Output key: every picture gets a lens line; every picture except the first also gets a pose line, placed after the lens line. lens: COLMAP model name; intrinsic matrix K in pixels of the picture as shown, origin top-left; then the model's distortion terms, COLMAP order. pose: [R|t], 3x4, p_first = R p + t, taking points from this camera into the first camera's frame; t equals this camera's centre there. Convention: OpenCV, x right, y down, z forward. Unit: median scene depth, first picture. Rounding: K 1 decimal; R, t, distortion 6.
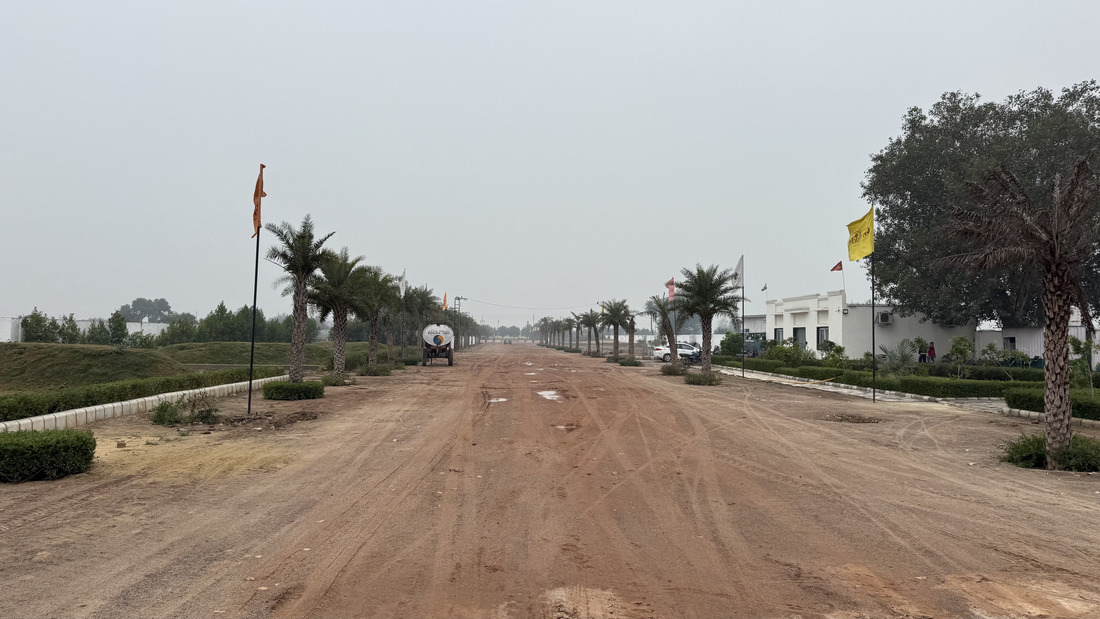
lens RADIAL K [[762.9, 0, 544.0], [0, 762.9, 314.0], [0, 0, 1]] dist [0.052418, -0.001485]
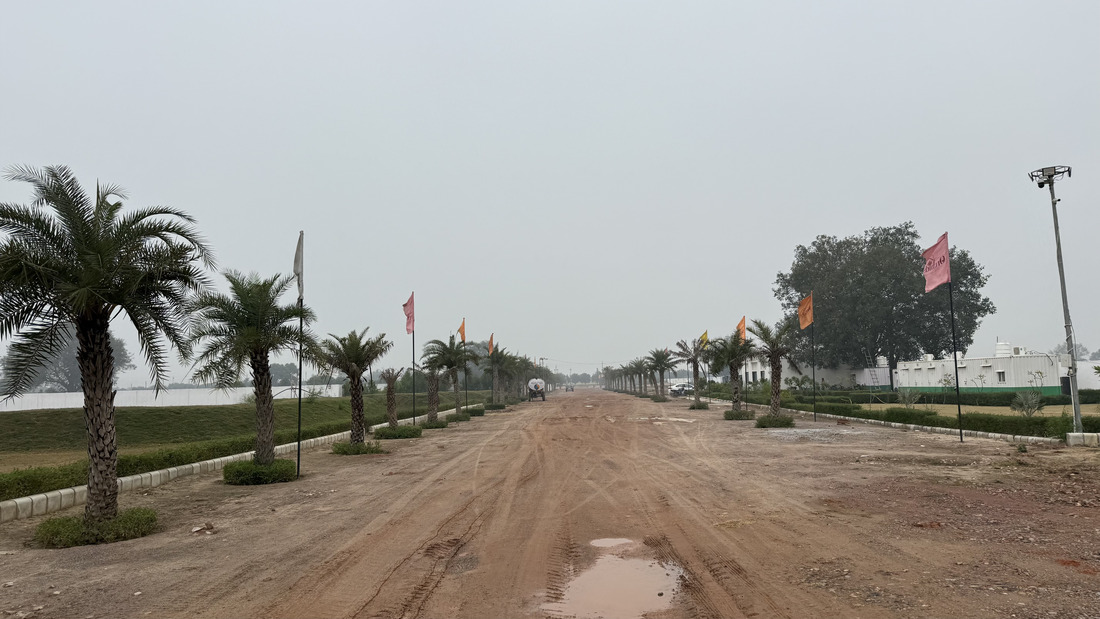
lens RADIAL K [[761.1, 0, 554.9], [0, 761.1, 308.3], [0, 0, 1]] dist [0.093232, -0.122562]
pose [[0.995982, -0.045775, -0.076972, 0.048792], [0.040464, 0.996782, -0.069200, -0.023734], [0.079892, 0.065808, 0.994629, -0.751352]]
